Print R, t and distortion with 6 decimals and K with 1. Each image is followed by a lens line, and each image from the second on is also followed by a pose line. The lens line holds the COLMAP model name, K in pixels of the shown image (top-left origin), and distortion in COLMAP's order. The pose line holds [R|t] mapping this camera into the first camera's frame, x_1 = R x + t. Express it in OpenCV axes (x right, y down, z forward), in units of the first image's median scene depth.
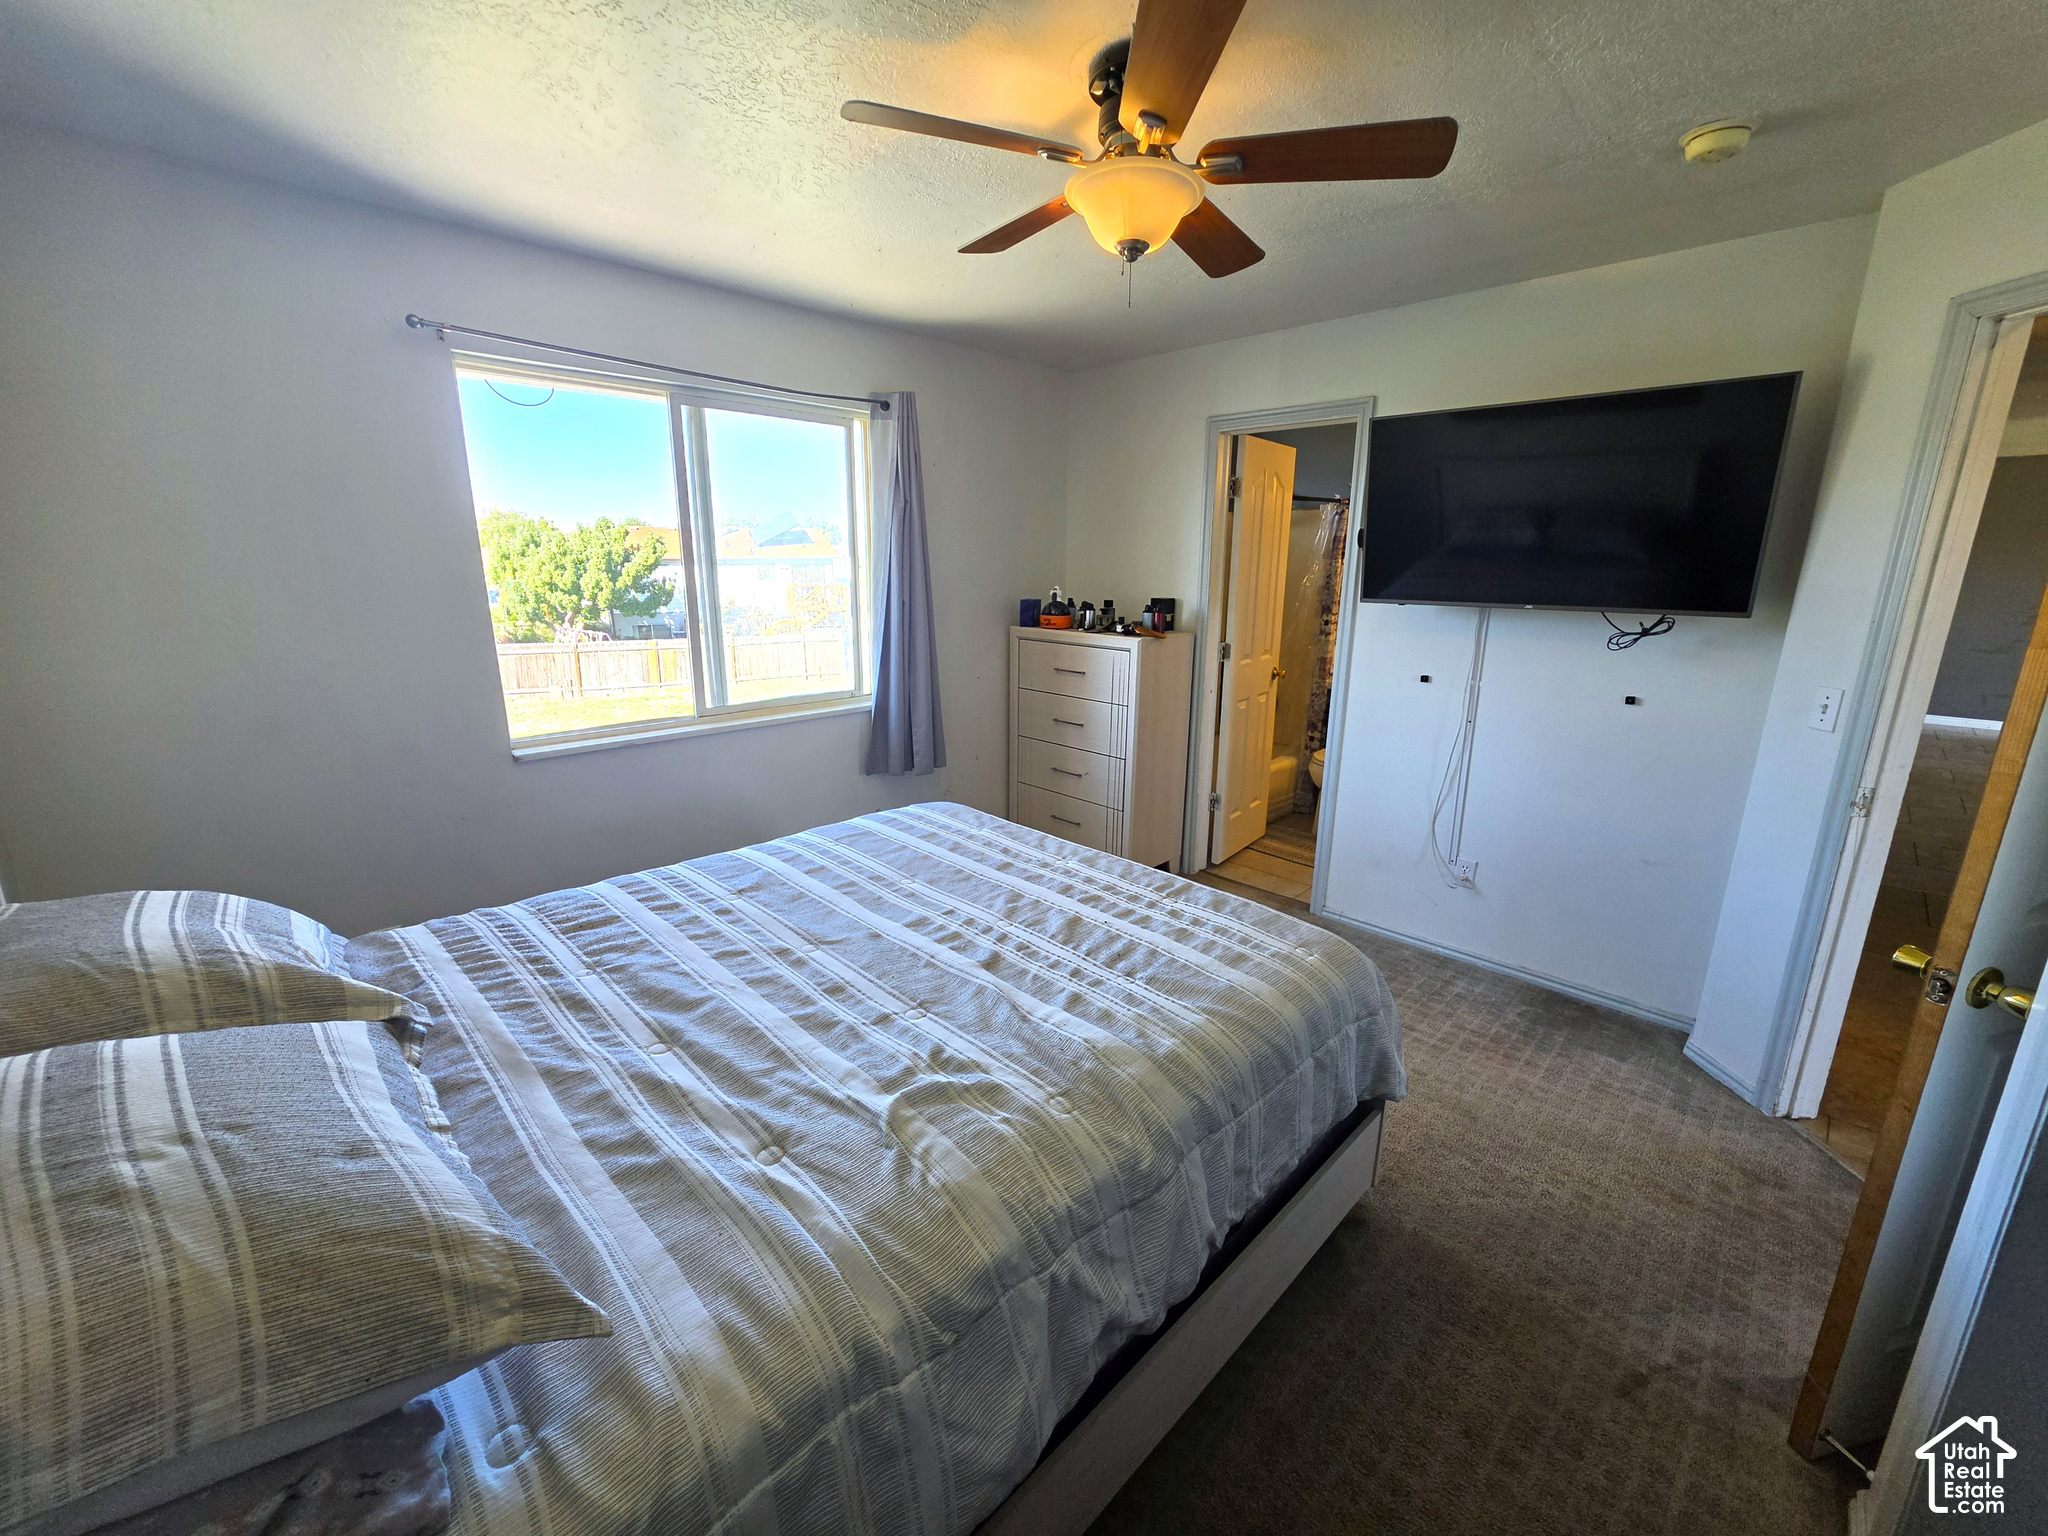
lens RADIAL K [[818.9, 0, 1020.5], [0, 818.9, 762.0], [0, 0, 1]] dist [-0.001475, -0.000263]
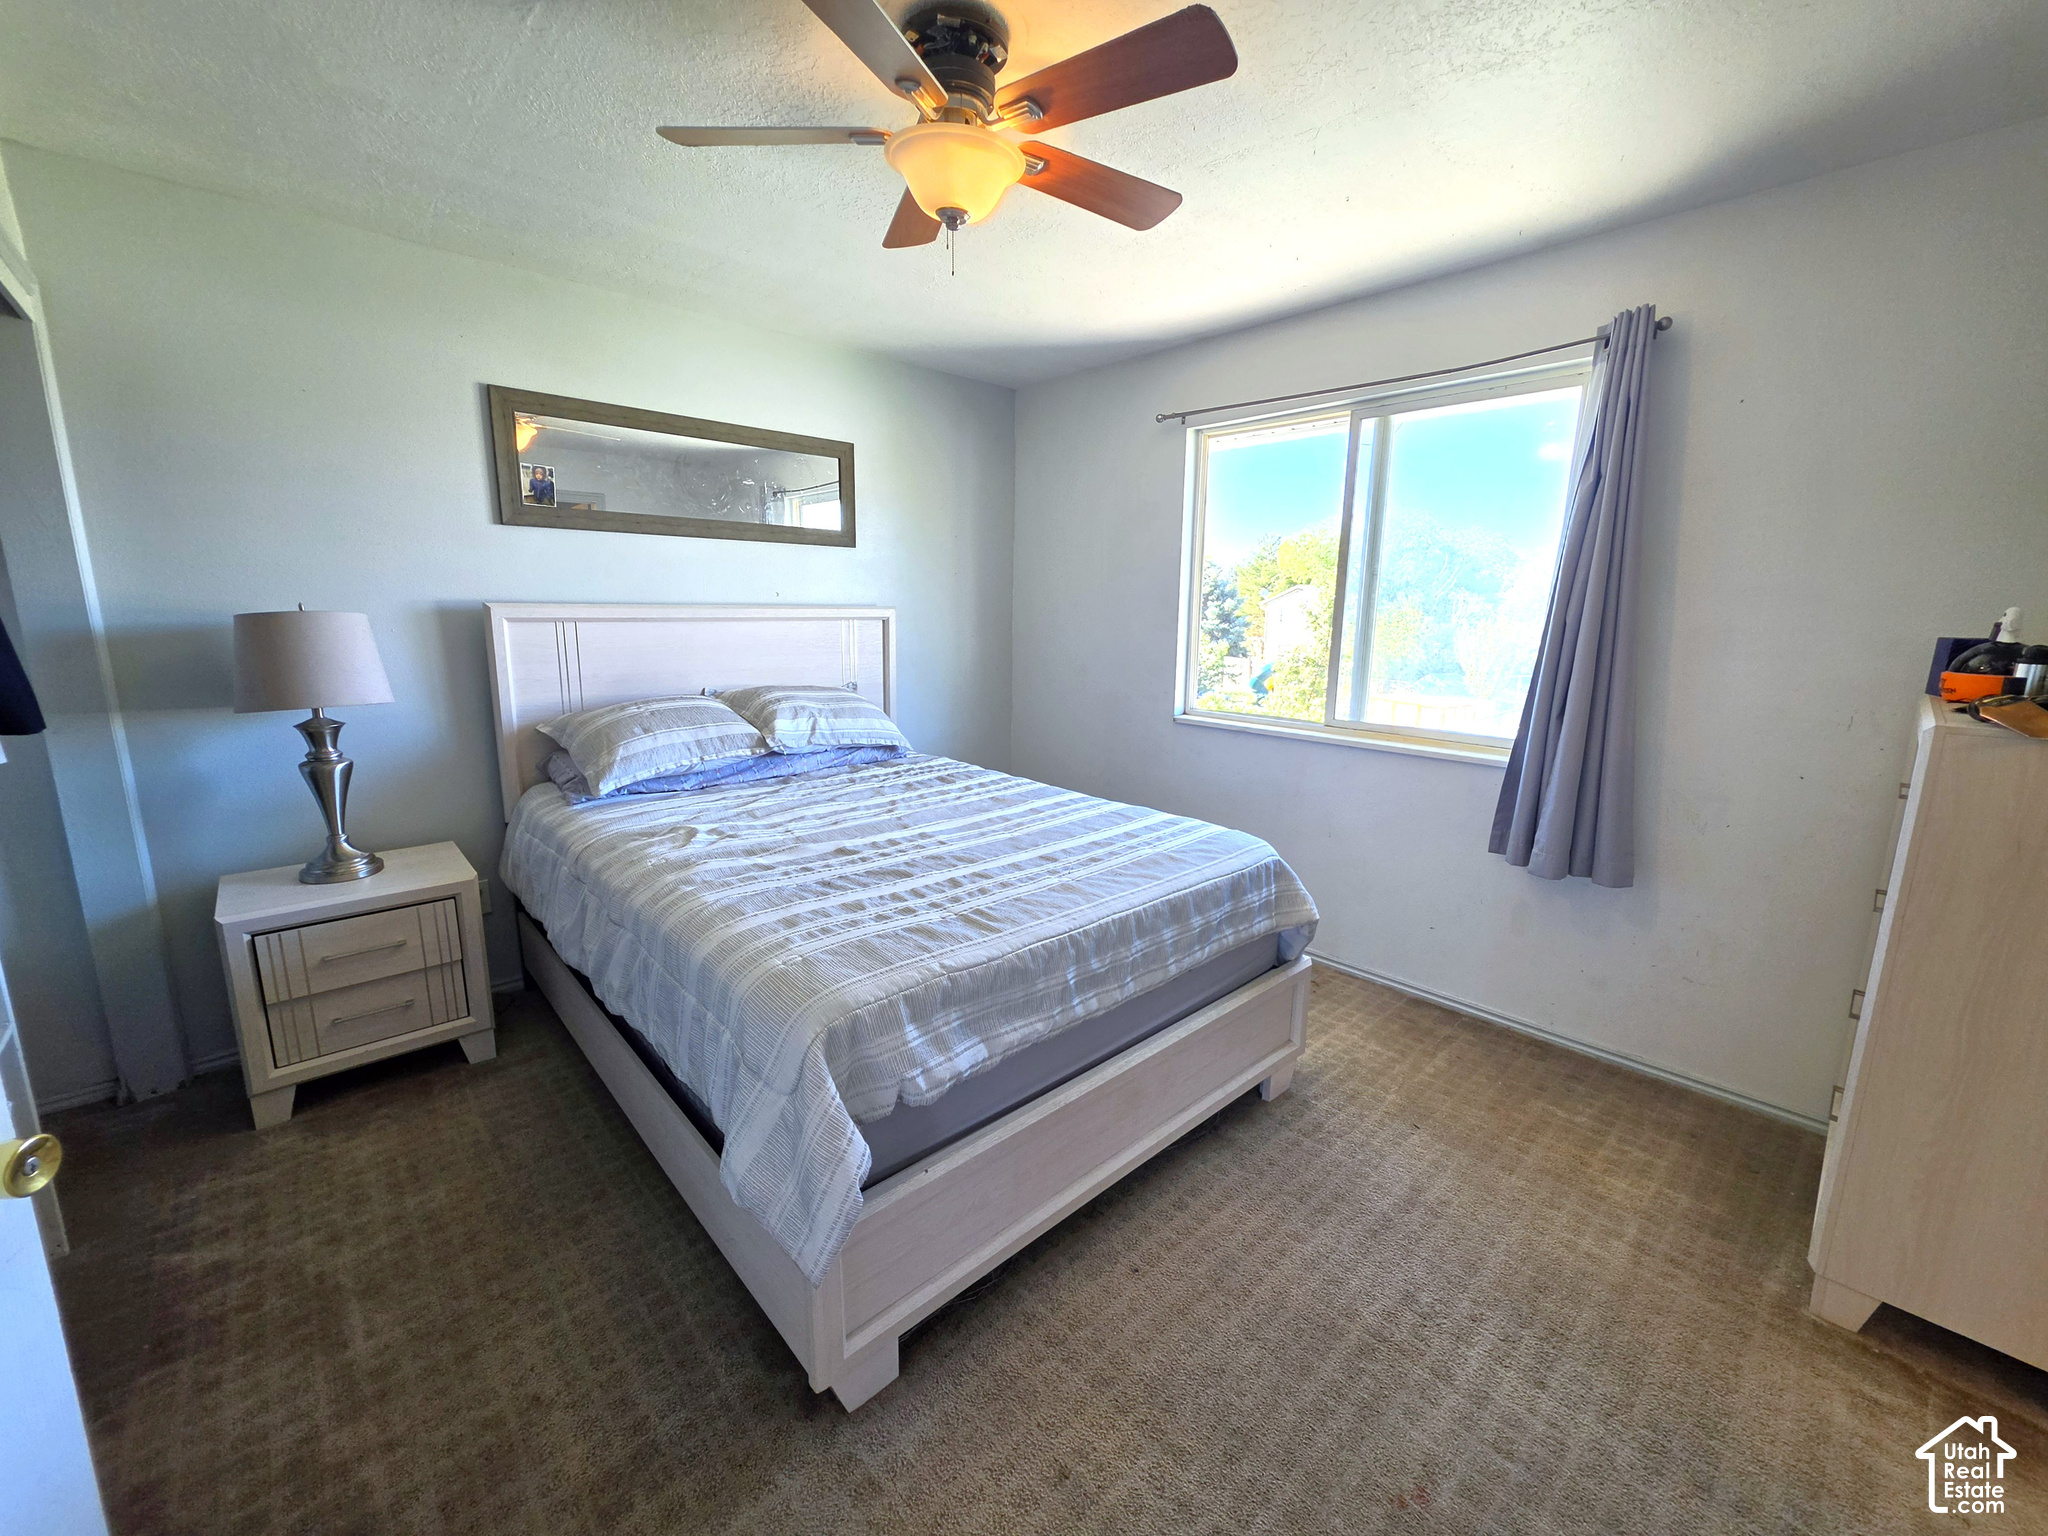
lens RADIAL K [[818.9, 0, 1020.5], [0, 818.9, 762.0], [0, 0, 1]] dist [-0.001475, -0.000263]
pose [[-0.036545, 0.183107, -0.982414, 0.993833], [-0.251664, 0.949701, 0.186371, -0.167602], [0.967125, 0.254049, 0.011374, 1.003215]]
